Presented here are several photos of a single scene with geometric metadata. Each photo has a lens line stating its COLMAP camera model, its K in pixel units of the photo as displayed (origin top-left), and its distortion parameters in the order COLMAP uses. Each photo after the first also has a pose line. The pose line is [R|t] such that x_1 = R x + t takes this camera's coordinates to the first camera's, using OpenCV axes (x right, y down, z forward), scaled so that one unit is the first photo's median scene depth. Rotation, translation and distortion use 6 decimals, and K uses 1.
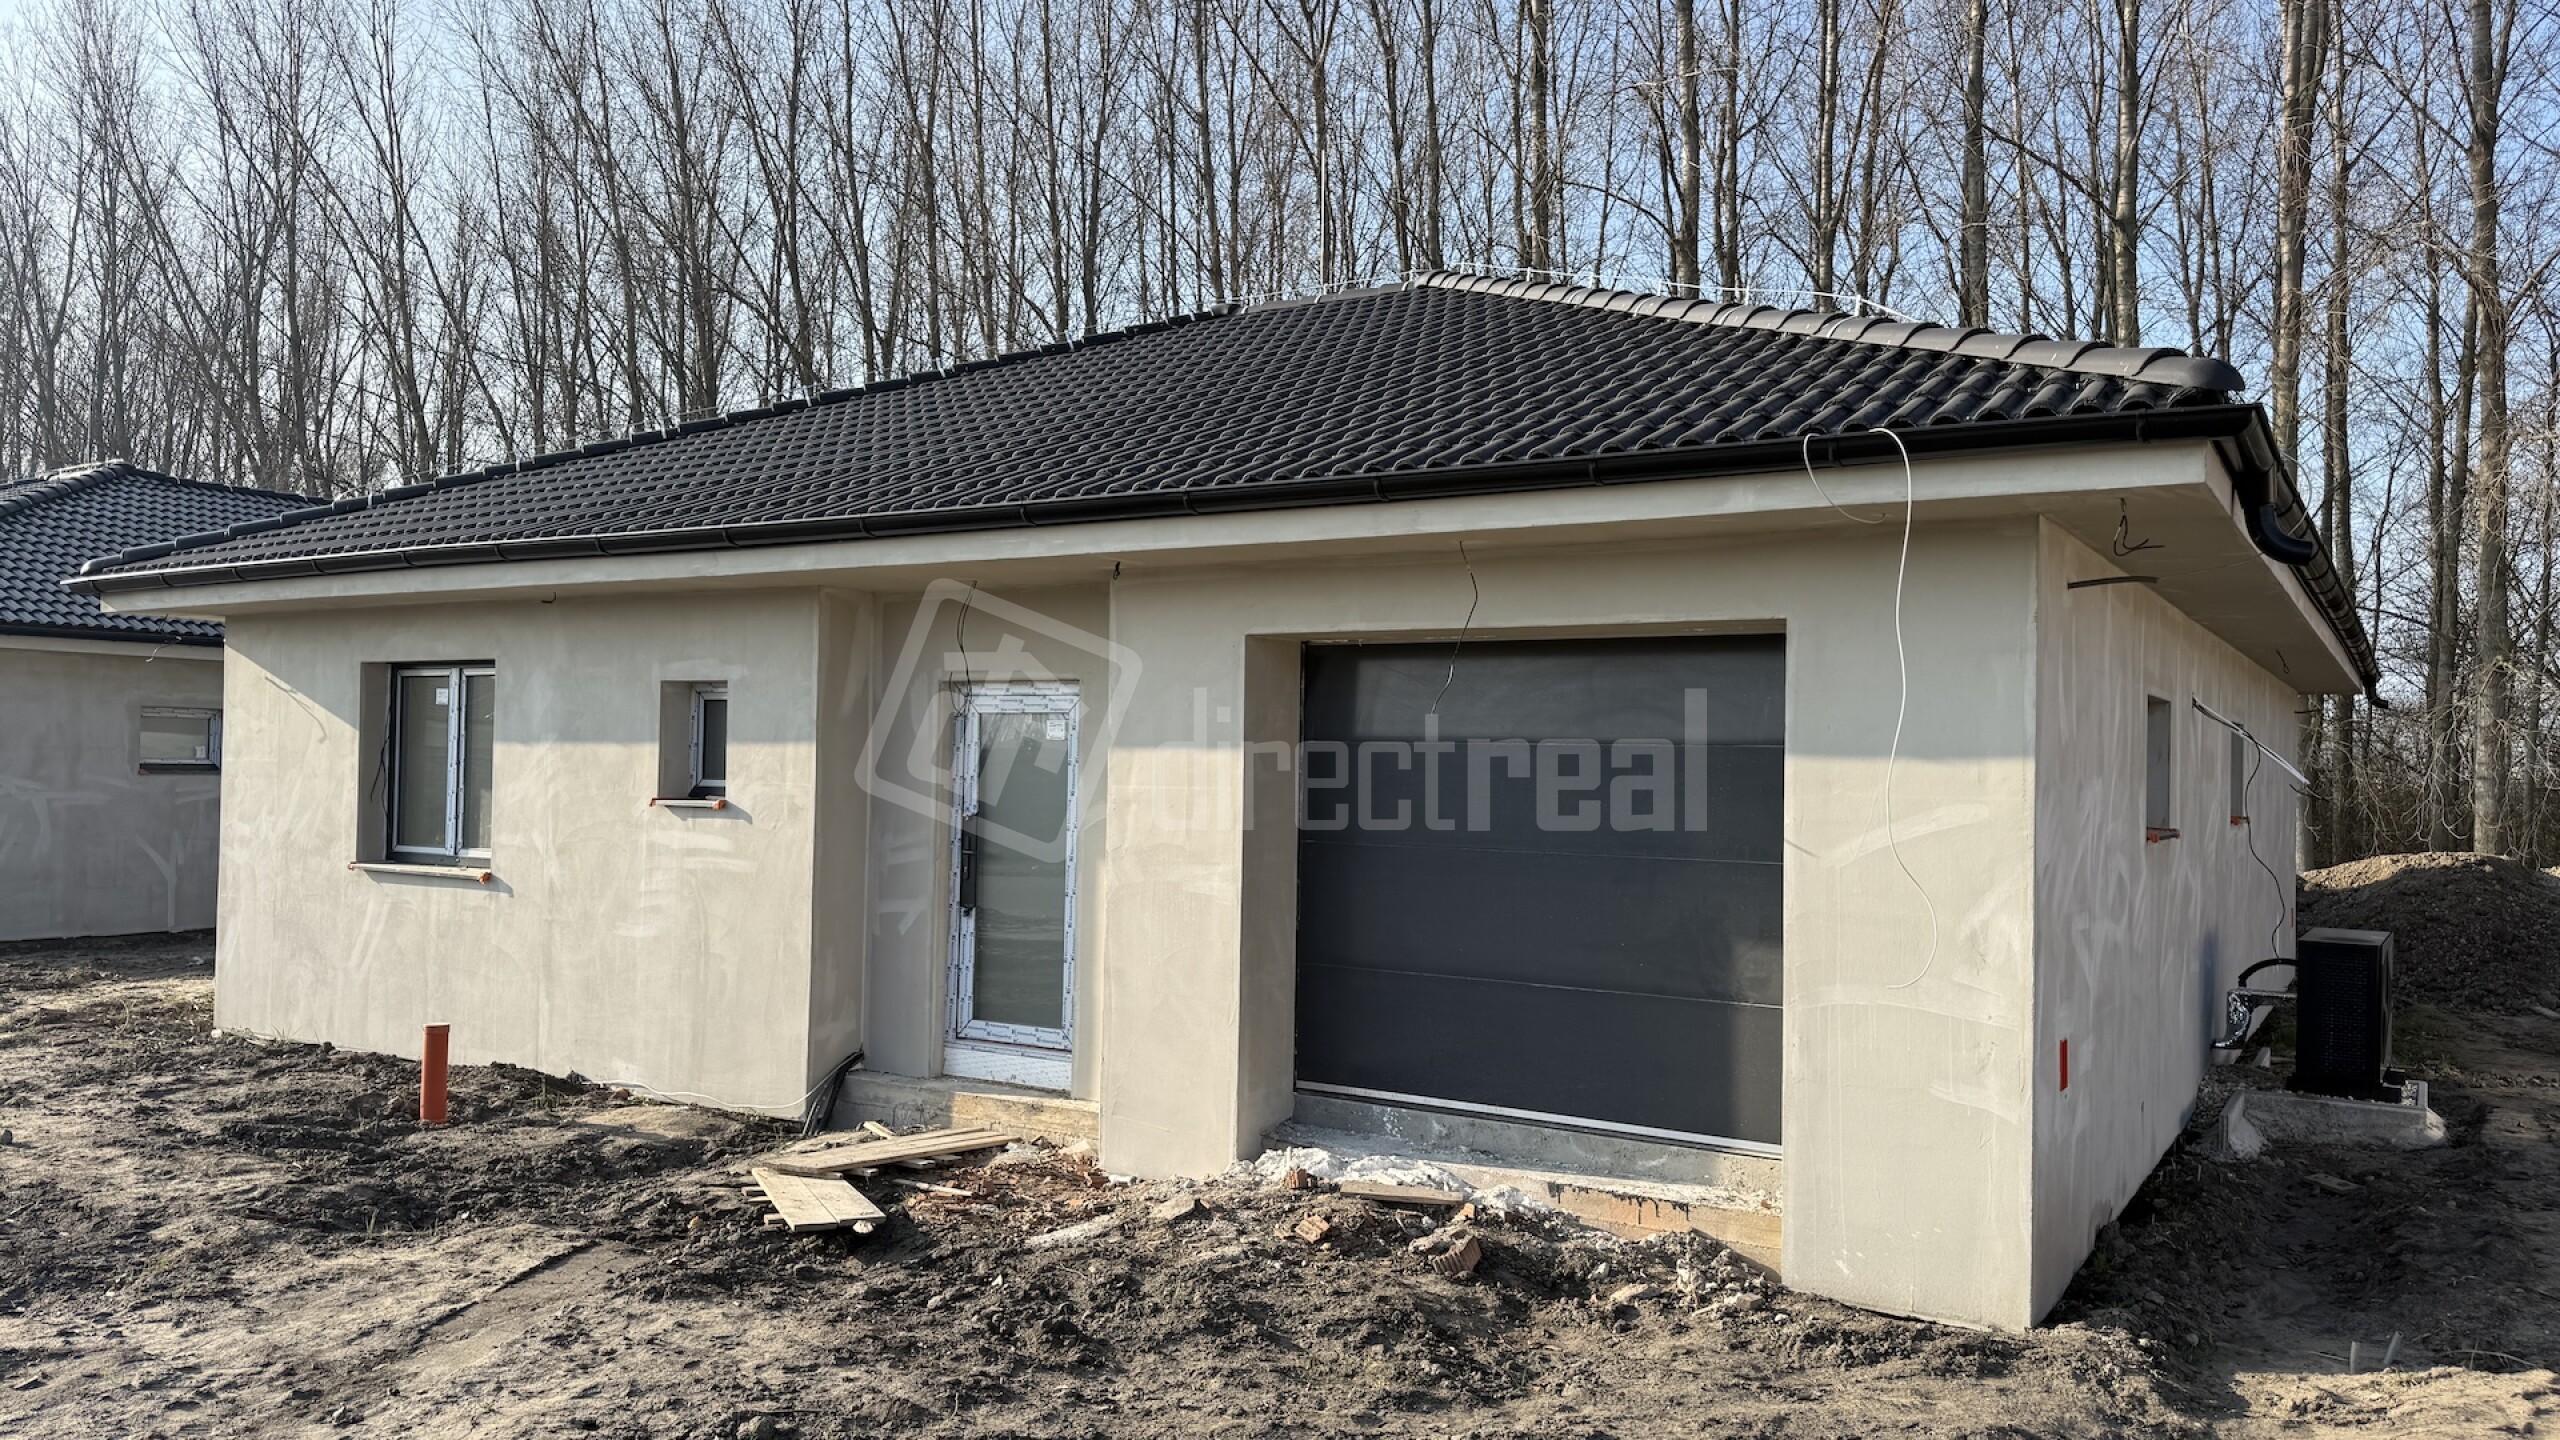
lens RADIAL K [[1785.7, 0, 1275.9], [0, 1785.7, 730.1], [0, 0, 1]] dist [0.167706, -0.246620]
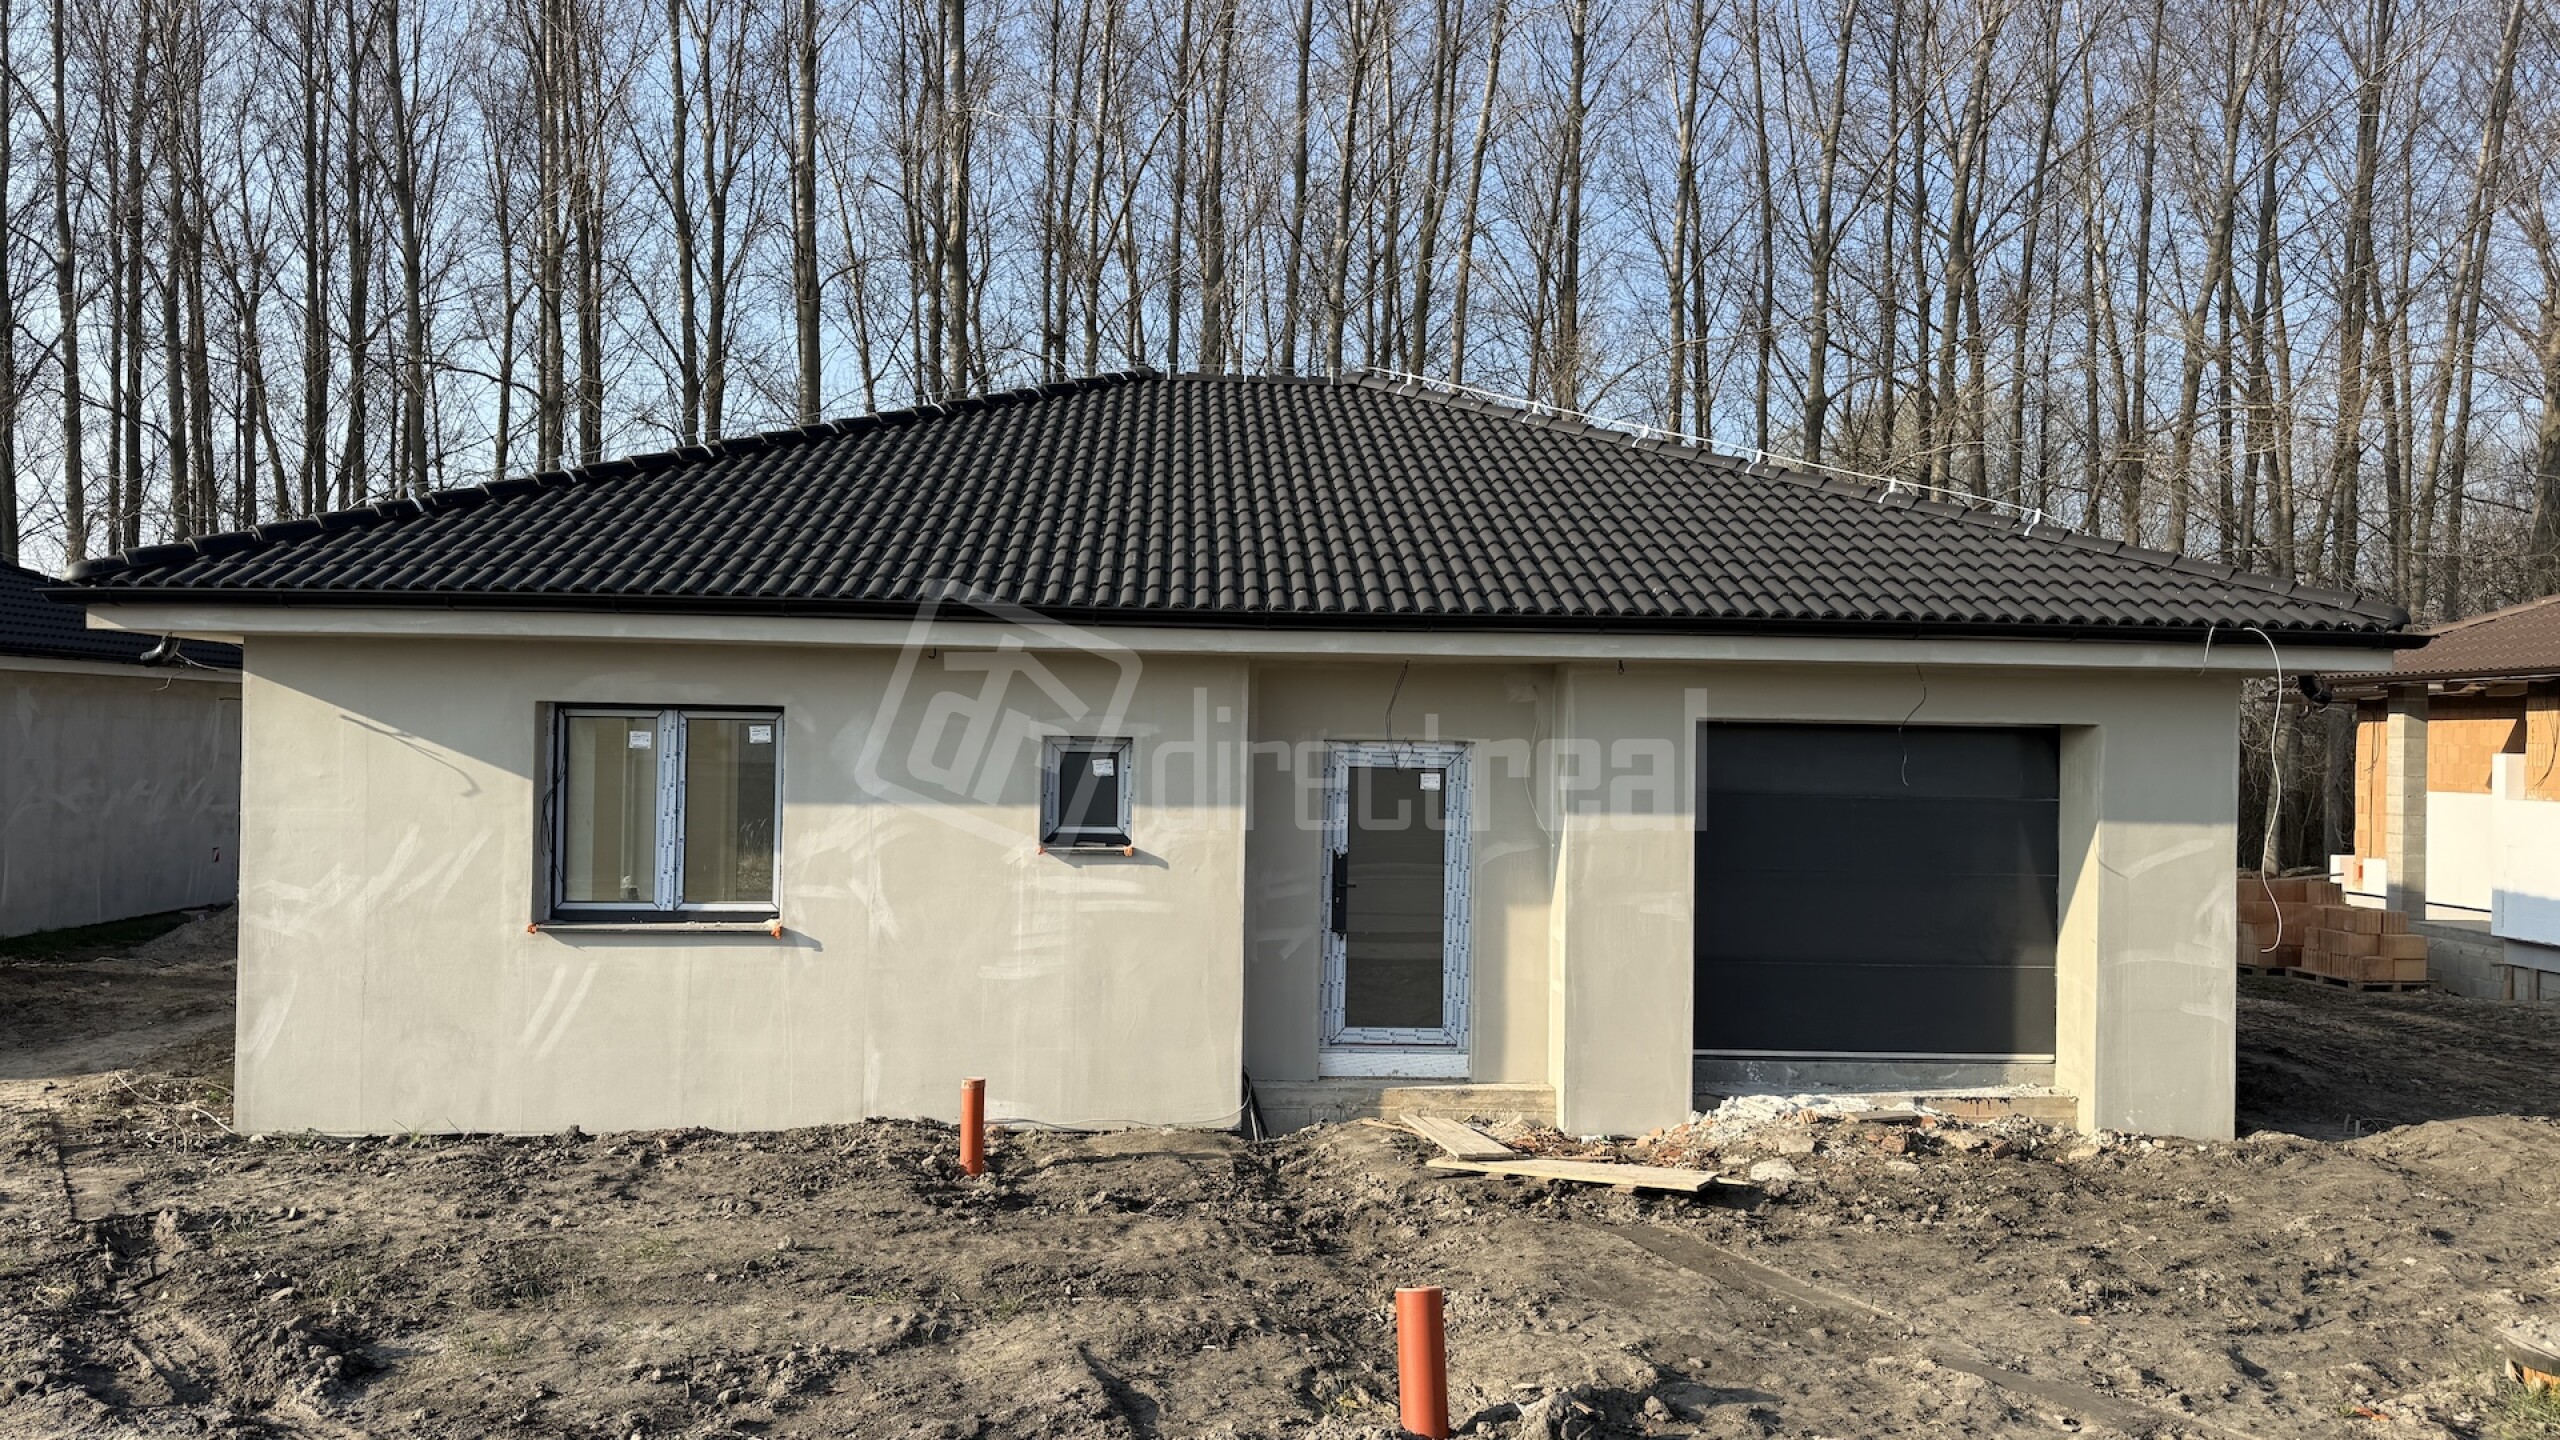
lens RADIAL K [[1785.7, 0, 1275.9], [0, 1785.7, 730.1], [0, 0, 1]] dist [0.167706, -0.246620]
pose [[0.813289, 0.000498, 0.581860, -0.888394], [-0.014041, 0.999725, 0.018769, -0.055160], [-0.581691, -0.023435, 0.813073, 0.076176]]
